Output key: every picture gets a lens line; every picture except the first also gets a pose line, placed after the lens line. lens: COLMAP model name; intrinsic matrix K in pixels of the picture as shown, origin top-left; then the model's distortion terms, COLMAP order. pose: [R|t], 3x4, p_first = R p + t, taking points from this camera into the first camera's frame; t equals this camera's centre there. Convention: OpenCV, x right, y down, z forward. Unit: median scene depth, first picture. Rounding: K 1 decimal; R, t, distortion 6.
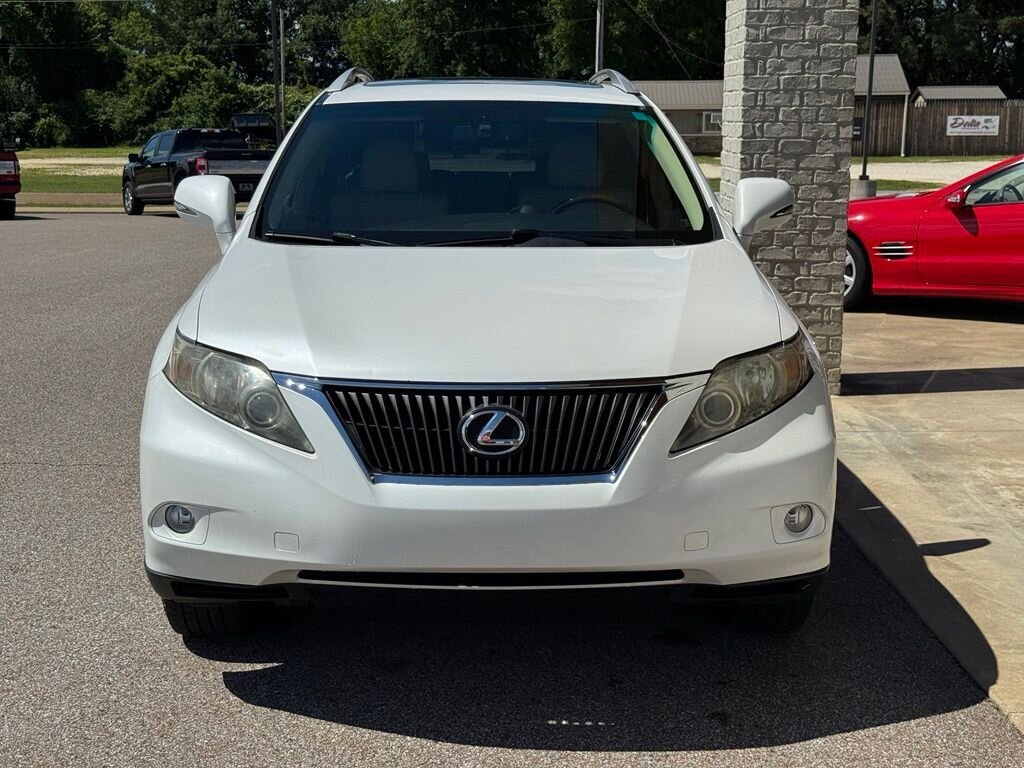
lens RADIAL K [[1412.5, 0, 512.0], [0, 1412.5, 384.0], [0, 0, 1]] dist [0.194633, -0.414919]
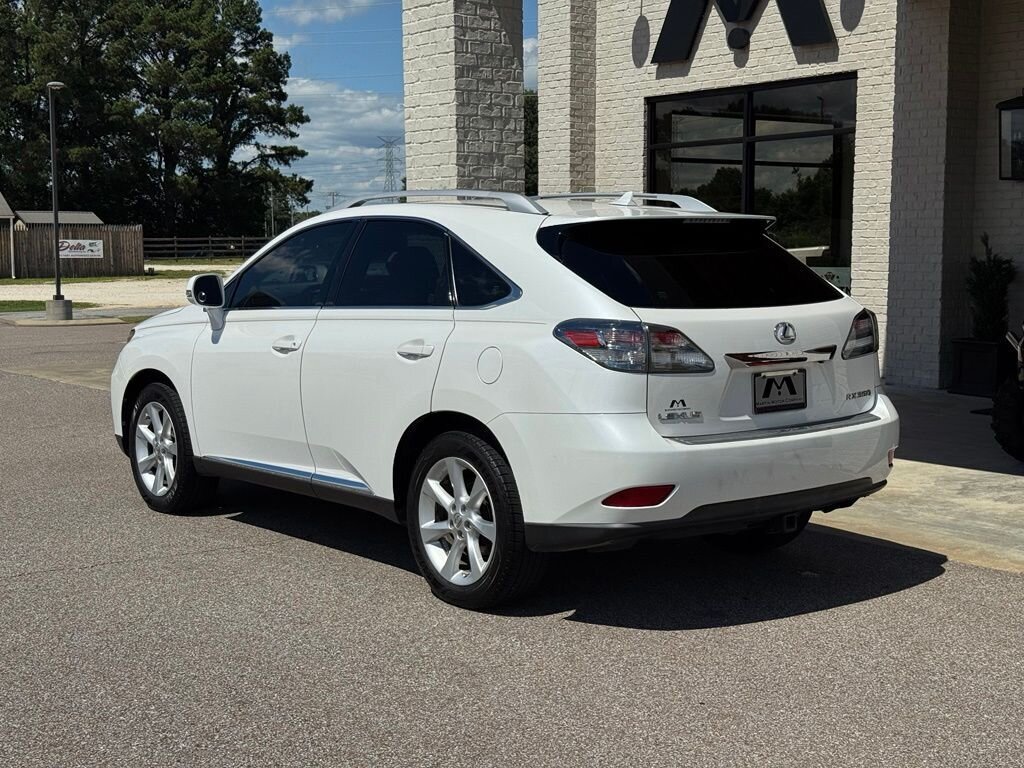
lens RADIAL K [[1410.9, 0, 508.0], [0, 1410.9, 386.1], [0, 0, 1]] dist [0.210448, -0.448616]
pose [[0.793752, -0.068732, 0.604345, -0.067662], [0.118700, 0.991995, -0.043082, 0.000662], [-0.596546, 0.105932, 0.795557, -0.001454]]
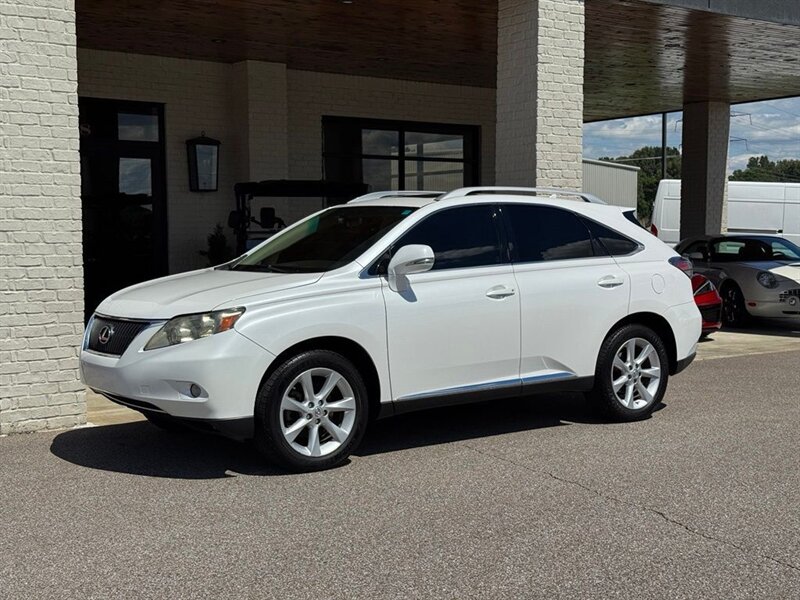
lens RADIAL K [[1103.5, 0, 400.0], [0, 1103.5, 300.0], [0, 0, 1]] dist [0.194633, -0.414919]
pose [[-0.572517, -0.048170, 0.818476, -0.104193], [0.156072, 0.973616, 0.166472, -0.028277], [-0.804901, 0.223049, -0.549894, 0.160473]]
